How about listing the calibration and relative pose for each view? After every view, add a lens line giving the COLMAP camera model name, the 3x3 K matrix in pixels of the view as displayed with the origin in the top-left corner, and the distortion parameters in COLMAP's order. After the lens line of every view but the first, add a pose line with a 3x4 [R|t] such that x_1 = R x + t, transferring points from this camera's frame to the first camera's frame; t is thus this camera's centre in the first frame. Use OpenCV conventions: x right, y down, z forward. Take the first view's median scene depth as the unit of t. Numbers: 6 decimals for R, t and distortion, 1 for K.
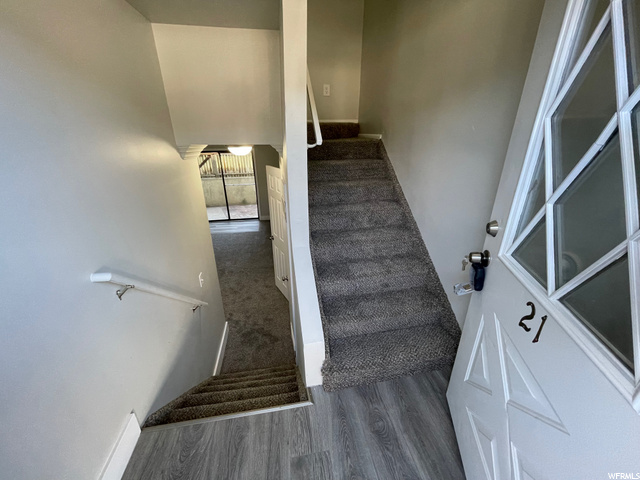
lens RADIAL K [[258.7, 0, 318.6], [0, 258.7, 236.9], [0, 0, 1]] dist [-0.002027, -0.000084]
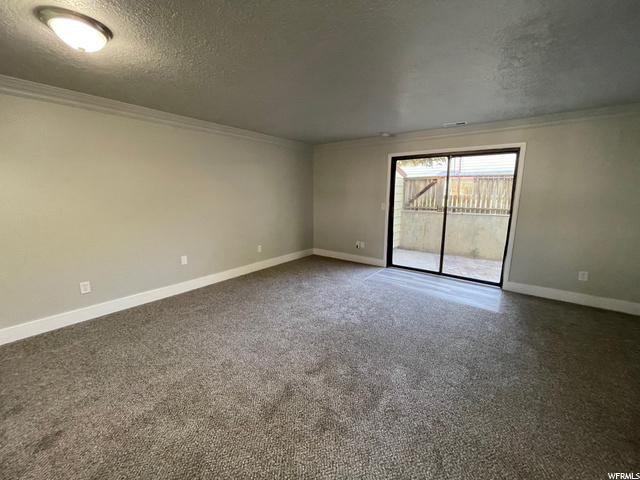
lens RADIAL K [[258.7, 0, 318.6], [0, 258.7, 236.9], [0, 0, 1]] dist [-0.002027, -0.000084]
pose [[0.672256, 0.139151, -0.727123, -0.122330], [-0.287236, 0.954262, -0.082943, -0.018935], [0.682325, 0.264615, 0.681478, 0.410603]]
